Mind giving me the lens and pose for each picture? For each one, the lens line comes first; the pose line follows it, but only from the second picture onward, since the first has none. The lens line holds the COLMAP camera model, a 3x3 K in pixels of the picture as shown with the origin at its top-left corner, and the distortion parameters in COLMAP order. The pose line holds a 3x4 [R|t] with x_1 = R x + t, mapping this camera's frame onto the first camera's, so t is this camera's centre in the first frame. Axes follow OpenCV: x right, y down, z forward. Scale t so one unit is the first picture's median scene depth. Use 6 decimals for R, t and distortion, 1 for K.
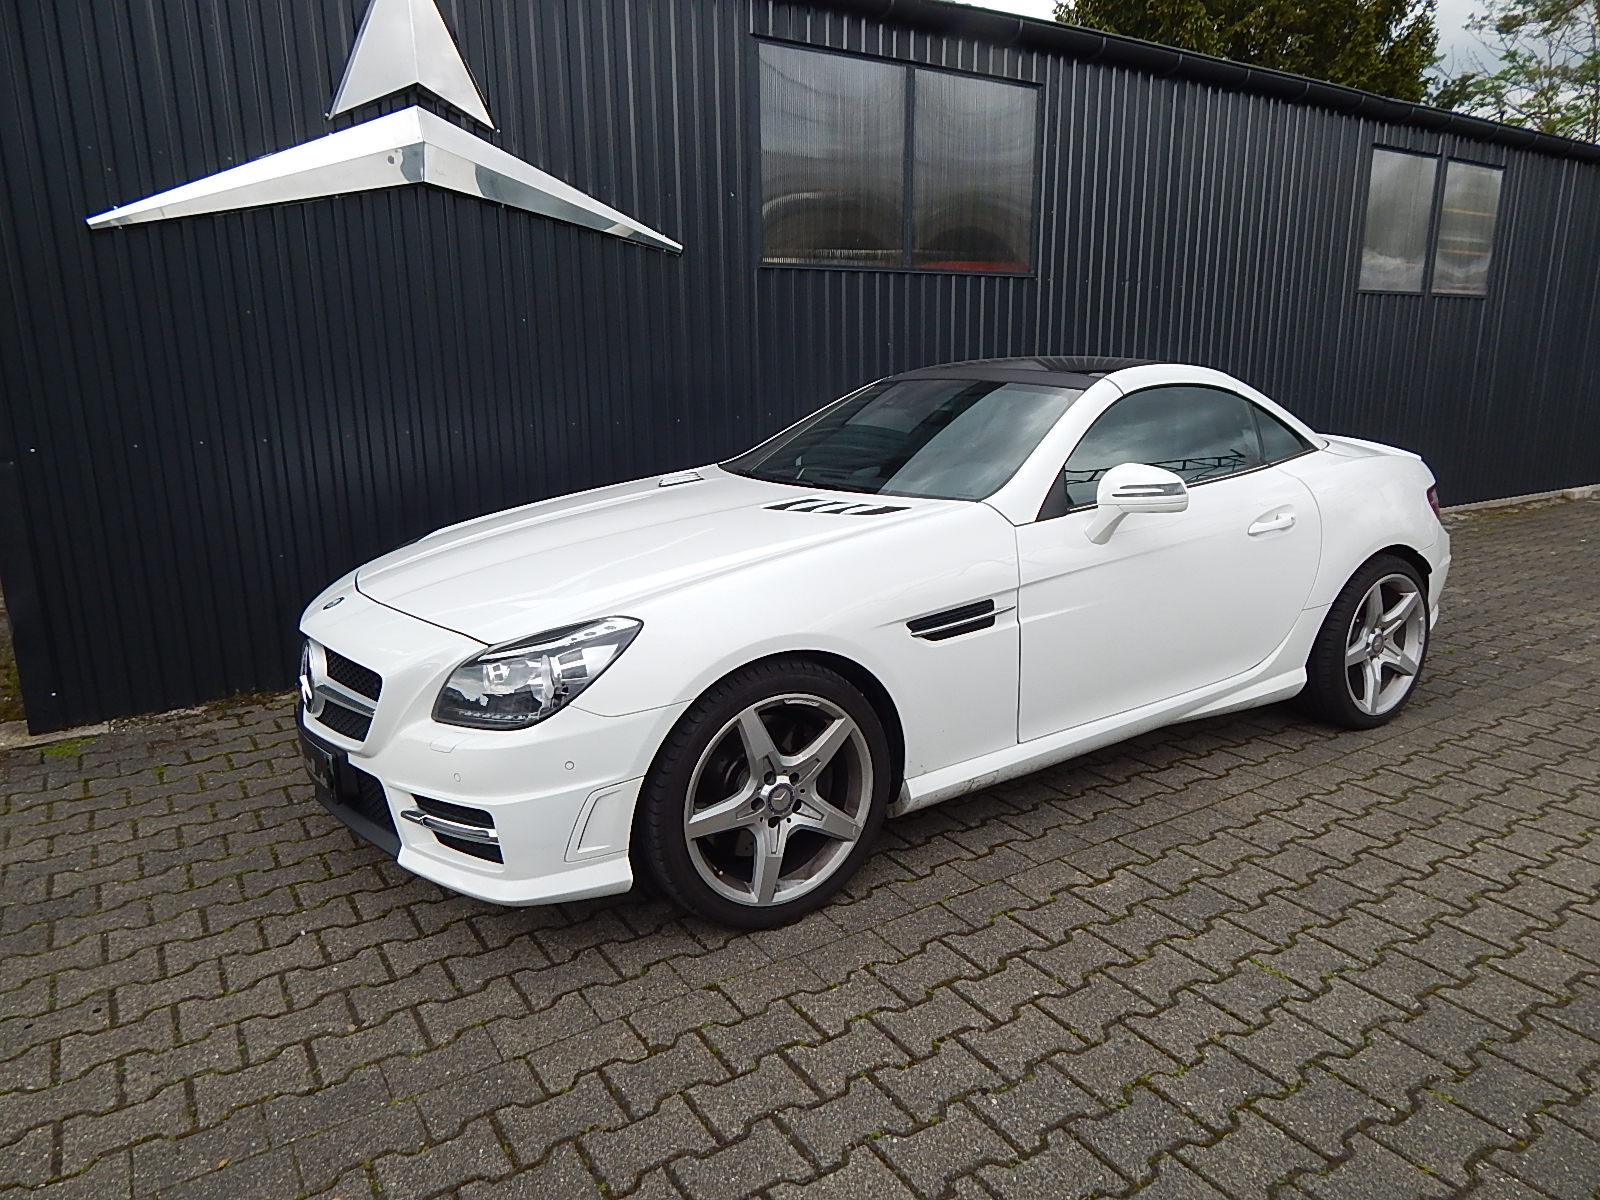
lens RADIAL K [[1054.9, 0, 801.5], [0, 1054.9, 601.8], [0, 0, 1]] dist [0.009683, -0.010931]
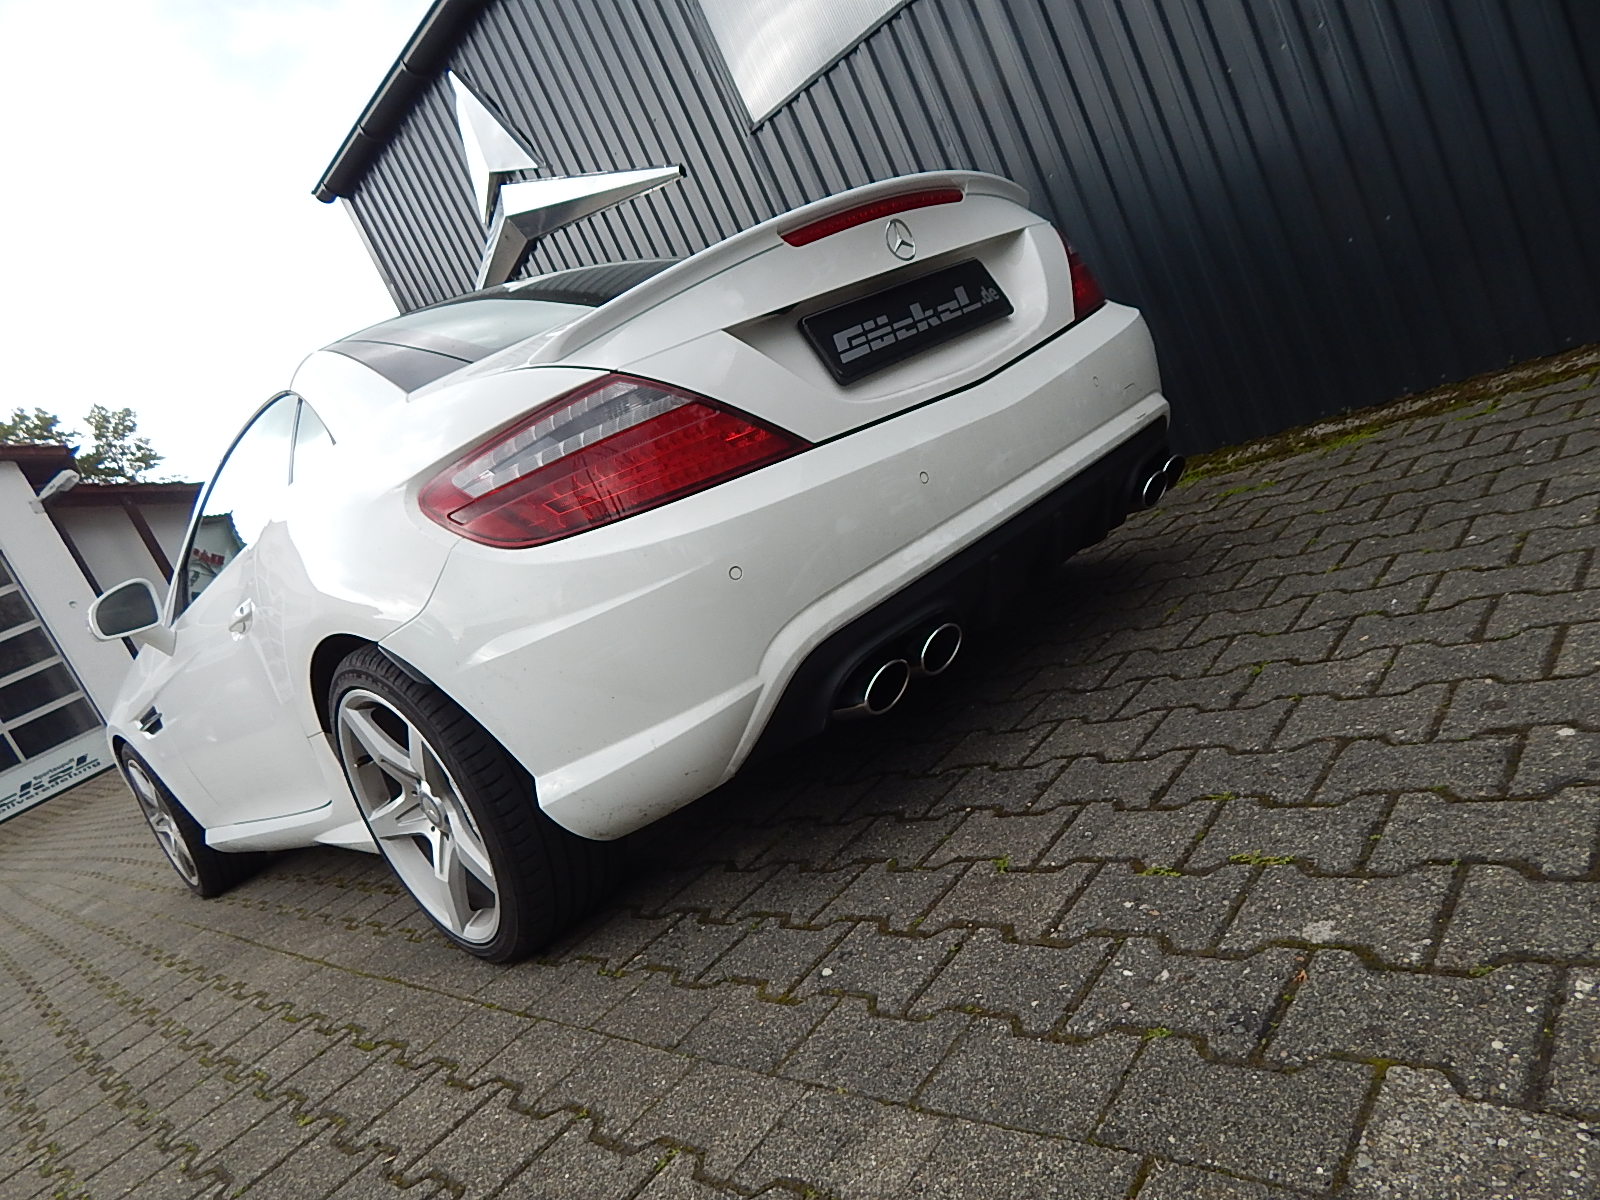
lens RADIAL K [[1053.0, 0, 803.0], [0, 1053.0, 595.1], [0, 0, 1]] dist [0.004133, -0.004207]
pose [[0.198318, 0.083617, -0.976564, 1.621065], [0.202998, 0.971247, 0.124386, -0.133193], [0.958886, -0.222909, 0.175641, 1.678727]]
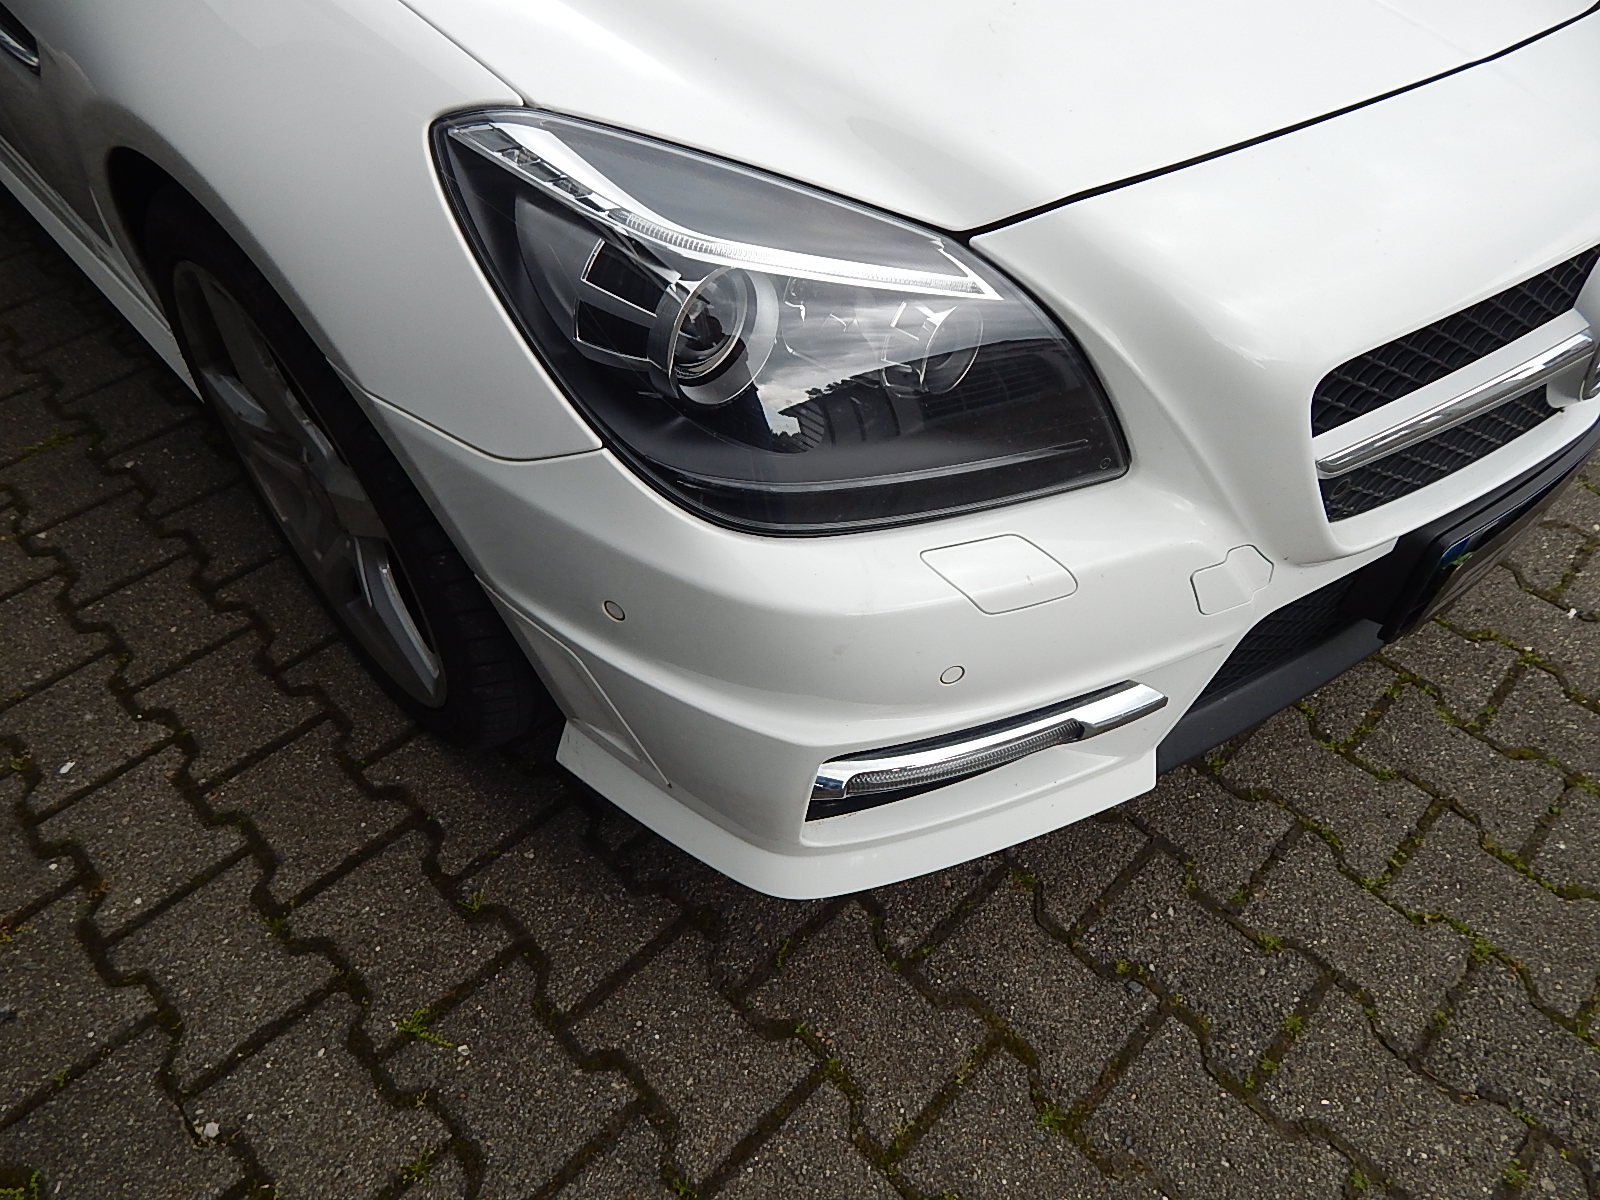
lens RADIAL K [[1073.7, 0, 797.2], [0, 1073.7, 590.9], [0, 0, 1]] dist [-0.000780, -0.002435]
pose [[-0.199436, -0.691967, 0.693835, -0.789241], [0.219534, 0.658510, 0.719840, -0.197897], [-0.955003, 0.295882, 0.020579, 1.400313]]
